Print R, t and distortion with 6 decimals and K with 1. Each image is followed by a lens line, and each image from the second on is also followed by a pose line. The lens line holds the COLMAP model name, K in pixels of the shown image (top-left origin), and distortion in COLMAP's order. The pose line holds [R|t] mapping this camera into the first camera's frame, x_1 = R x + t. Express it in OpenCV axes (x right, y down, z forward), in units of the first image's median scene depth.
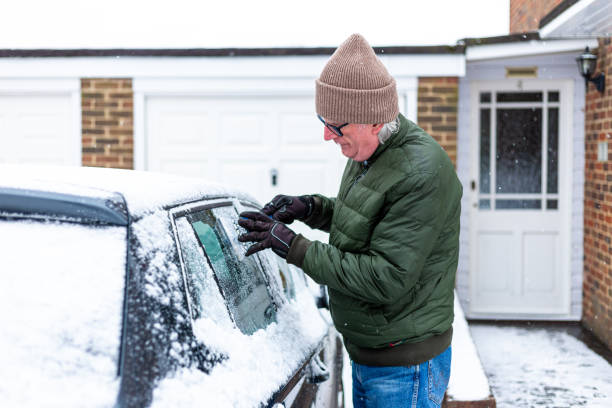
lens RADIAL K [[895.9, 0, 306.0], [0, 895.9, 204.0], [0, 0, 1]] dist [0.015076, 0.008366]
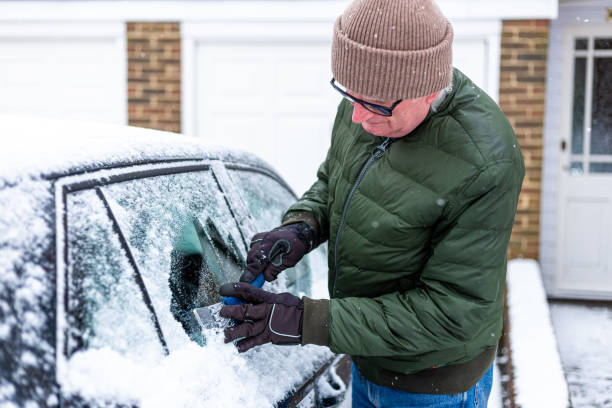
lens RADIAL K [[895.9, 0, 306.0], [0, 895.9, 204.0], [0, 0, 1]] dist [0.015076, 0.008366]
pose [[0.994536, 0.020973, -0.102261, 0.035516], [-0.015952, 0.998638, 0.049673, -0.004063], [0.103164, -0.047770, 0.993517, 0.132281]]
